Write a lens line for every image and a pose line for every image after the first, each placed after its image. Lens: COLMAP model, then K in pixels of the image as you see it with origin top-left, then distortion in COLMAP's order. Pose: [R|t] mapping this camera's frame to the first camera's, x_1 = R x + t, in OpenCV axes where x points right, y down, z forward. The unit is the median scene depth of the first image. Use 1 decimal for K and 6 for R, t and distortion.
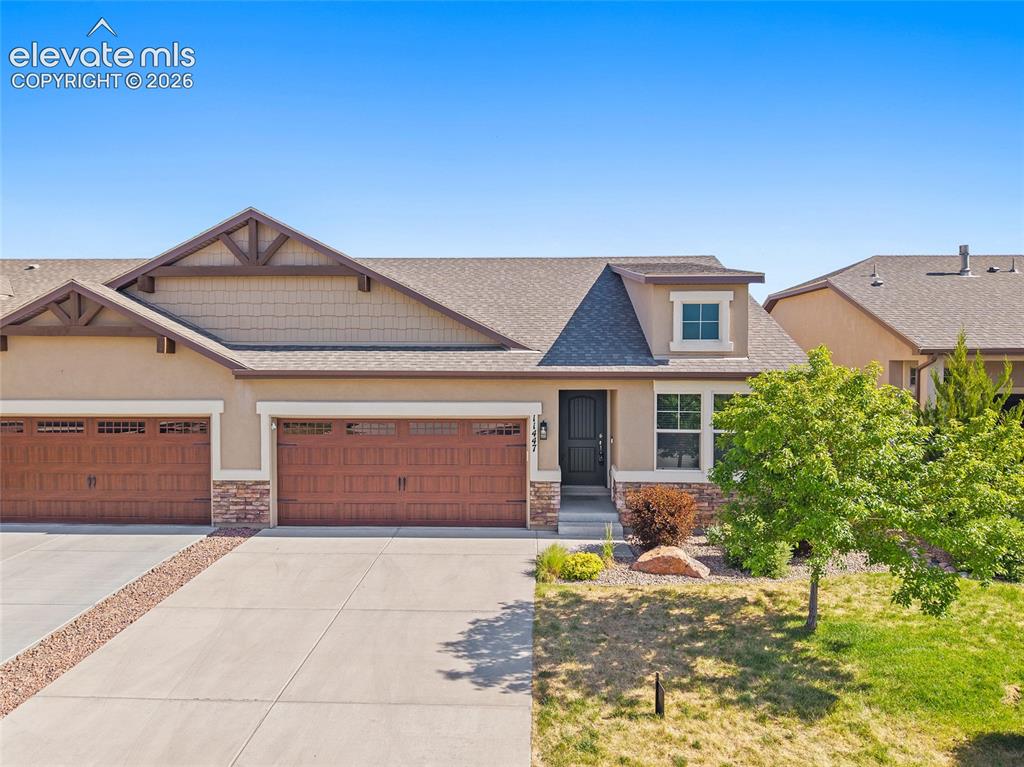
lens RADIAL K [[688.4, 0, 512.0], [0, 688.4, 383.5], [0, 0, 1]] dist [0.000336, 0.000367]
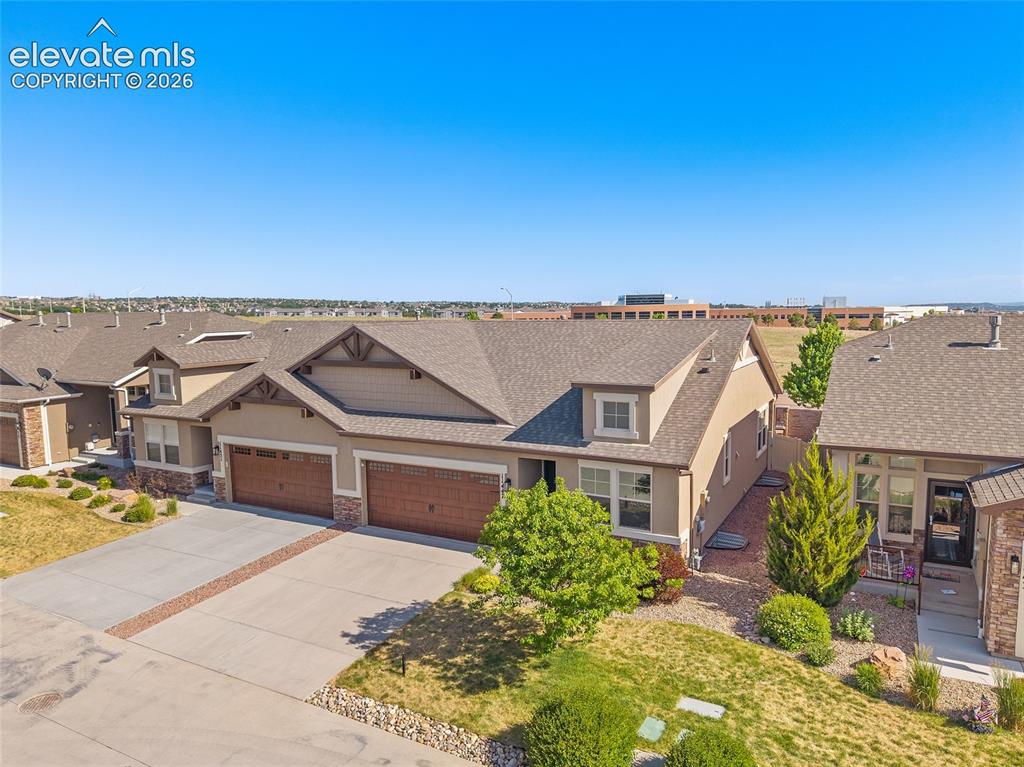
lens RADIAL K [[707.7, 0, 512.0], [0, 707.7, 383.5], [0, 0, 1]] dist [0.034863, -0.034277]
pose [[0.895668, 0.035254, -0.443323, 0.712149], [-0.001618, 0.997105, 0.076024, -0.259915], [0.444720, -0.067375, 0.893132, -0.319692]]
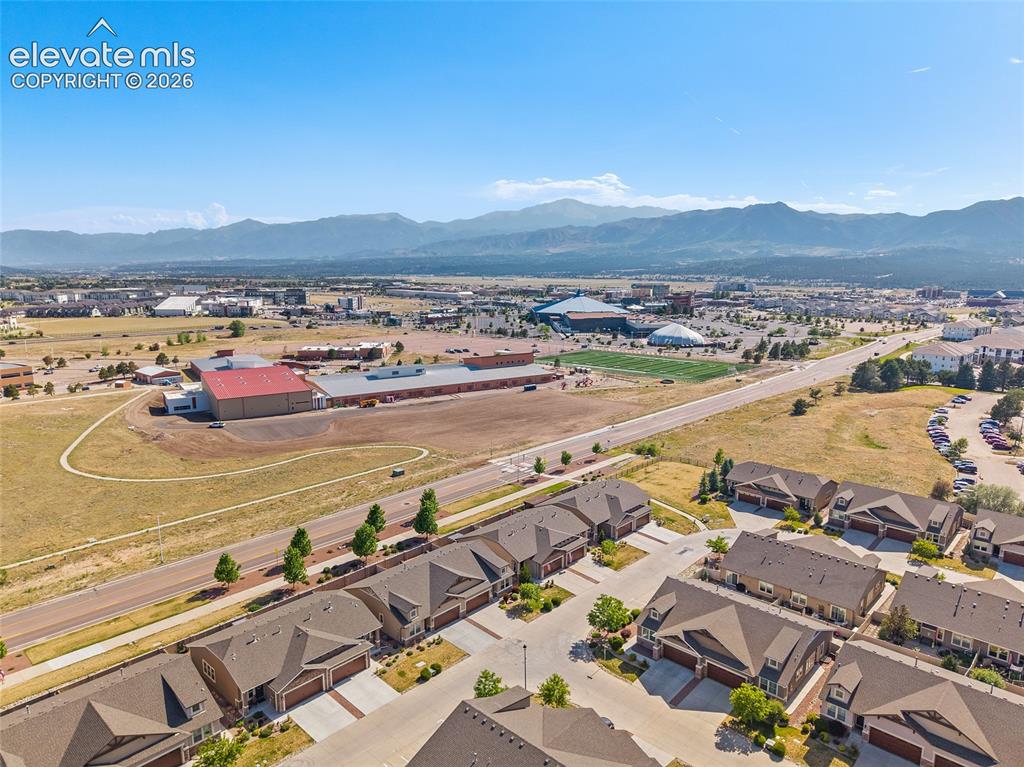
lens RADIAL K [[682.5, 0, 512.0], [0, 682.5, 383.5], [0, 0, 1]] dist [0.035908, -0.045131]
pose [[0.652054, -0.138626, 0.745392, -5.439541], [0.023959, 0.986419, 0.162493, -3.626240], [-0.757794, -0.088096, 0.646519, -4.158807]]
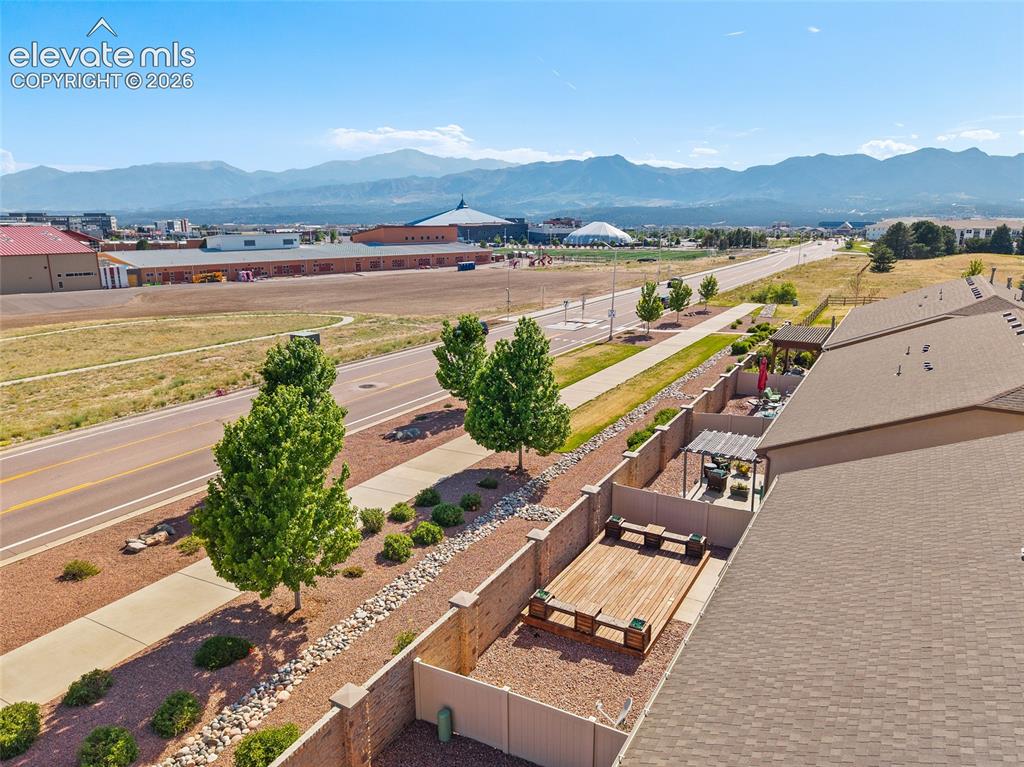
lens RADIAL K [[682.5, 0, 512.0], [0, 682.5, 383.5], [0, 0, 1]] dist [0.035908, -0.045131]
pose [[0.469644, -0.215211, 0.856224, -1.171873], [0.025782, 0.972764, 0.230361, -0.667231], [-0.882479, -0.086113, 0.462401, 1.979178]]
